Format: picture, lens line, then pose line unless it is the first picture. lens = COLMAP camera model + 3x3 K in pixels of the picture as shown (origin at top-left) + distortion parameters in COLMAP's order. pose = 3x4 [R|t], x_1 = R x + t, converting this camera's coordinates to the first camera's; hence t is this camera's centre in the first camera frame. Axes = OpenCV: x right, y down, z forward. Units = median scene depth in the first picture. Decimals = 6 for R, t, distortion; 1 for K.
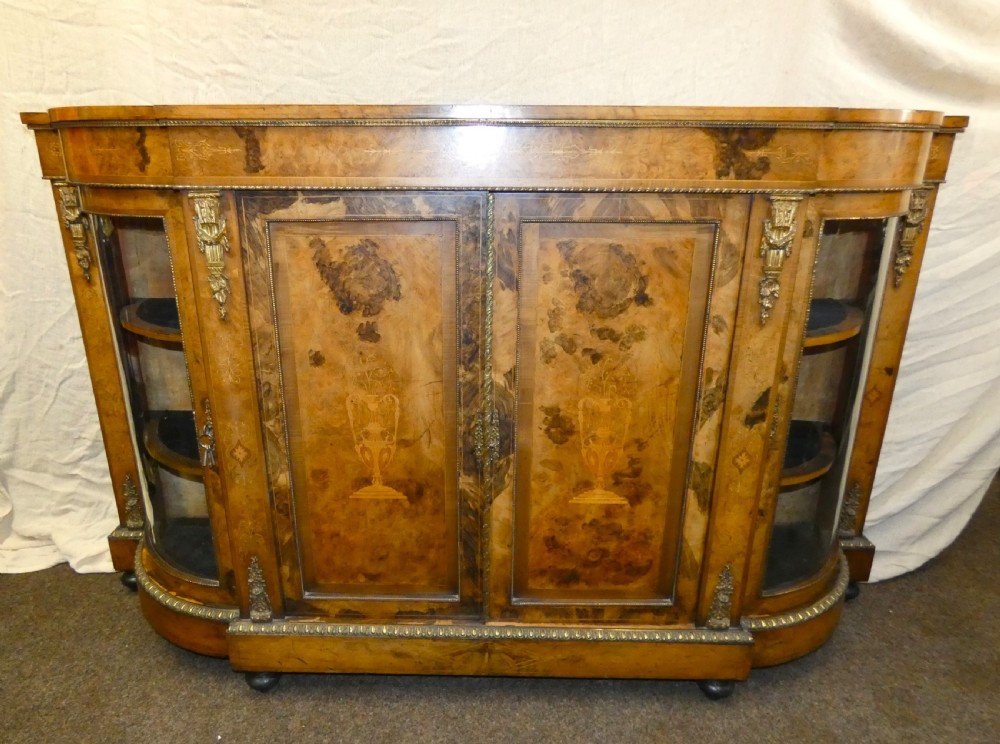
lens RADIAL K [[651.2, 0, 451.9], [0, 651.2, 358.8], [0, 0, 1]] dist [-0.000791, -0.003561]
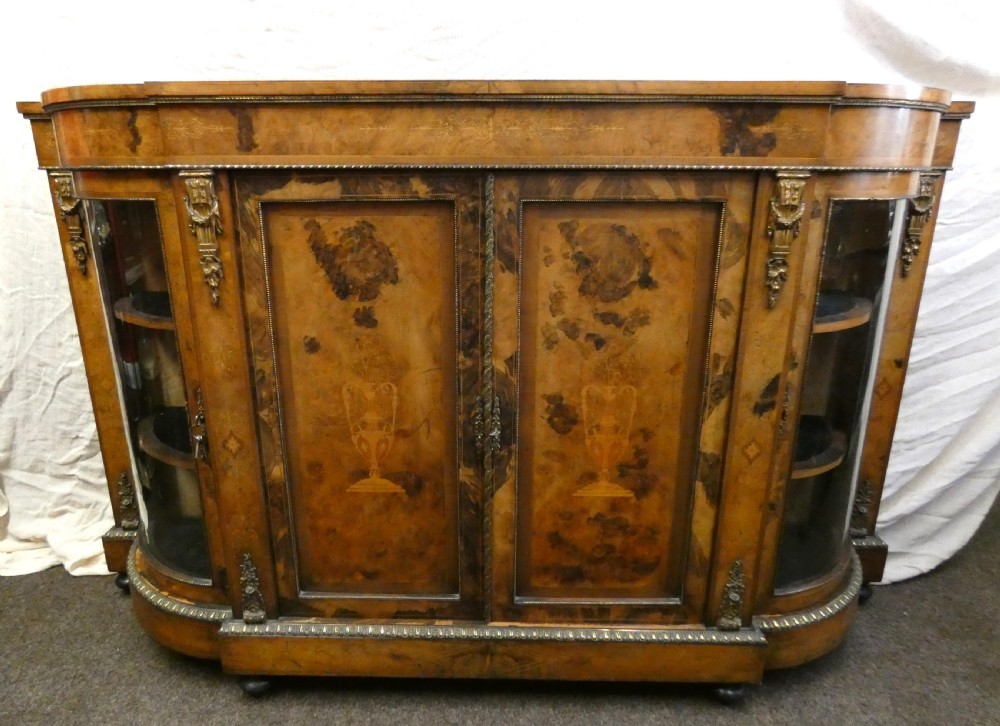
lens RADIAL K [[636.3, 0, 458.5], [0, 636.3, 353.6], [0, 0, 1]] dist [-0.001801, -0.003630]
pose [[0.999998, -0.001640, -0.001345, 0.011778], [0.001592, 0.999385, -0.035034, 0.043387], [0.001401, 0.035032, 0.999385, 0.049595]]
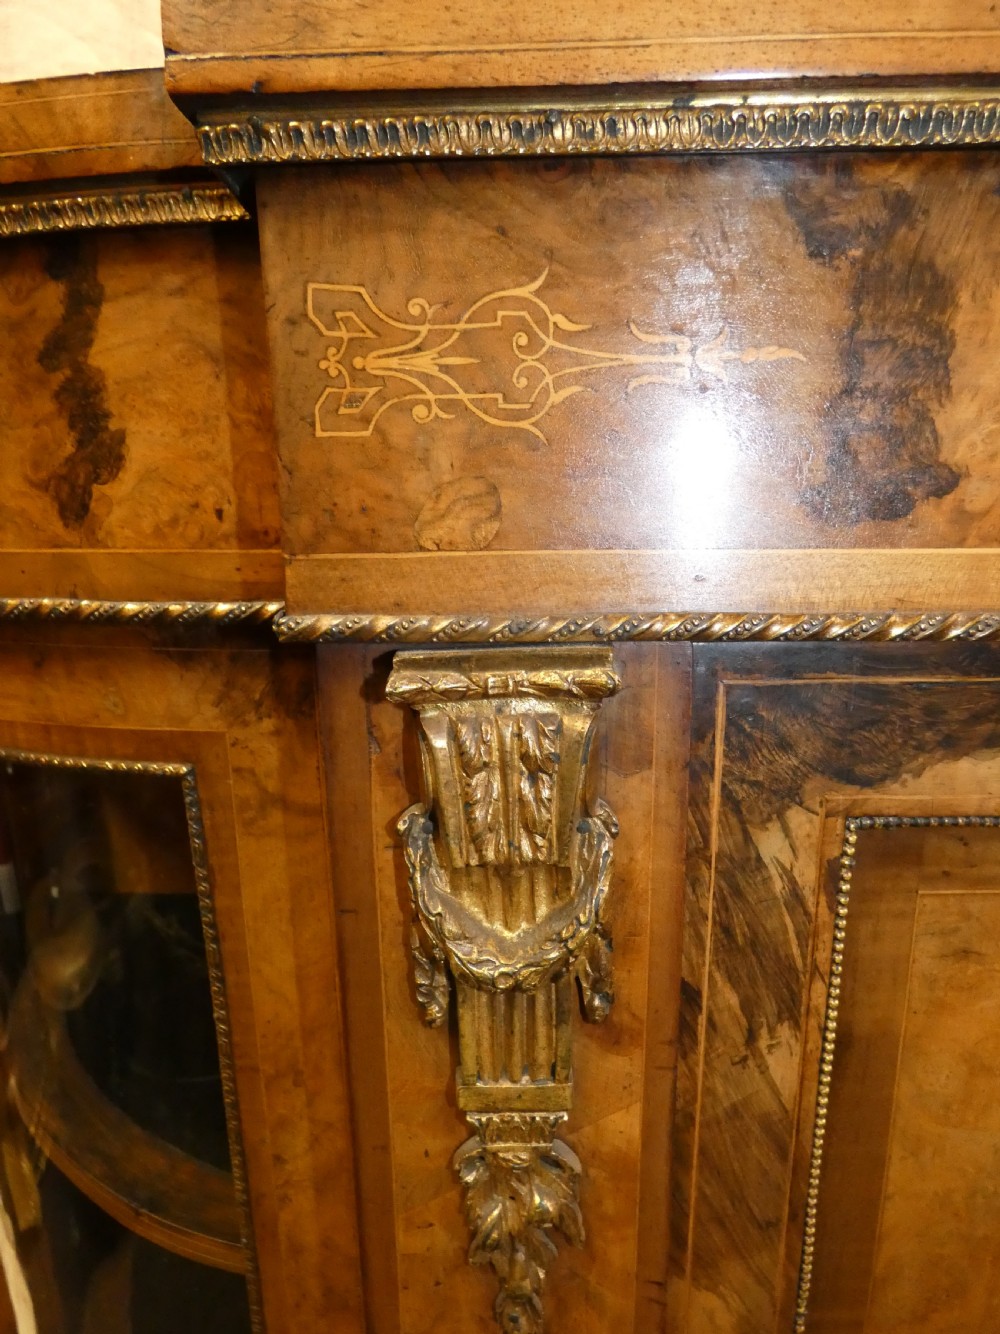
lens RADIAL K [[790.2, 0, 497.8], [0, 790.2, 672.2], [0, 0, 1]] dist [-0.000762, -0.000935]
pose [[0.999913, -0.008041, -0.010485, -0.323602], [0.006921, 0.994678, -0.102798, -0.201479], [0.011255, 0.102716, 0.994647, 0.710030]]
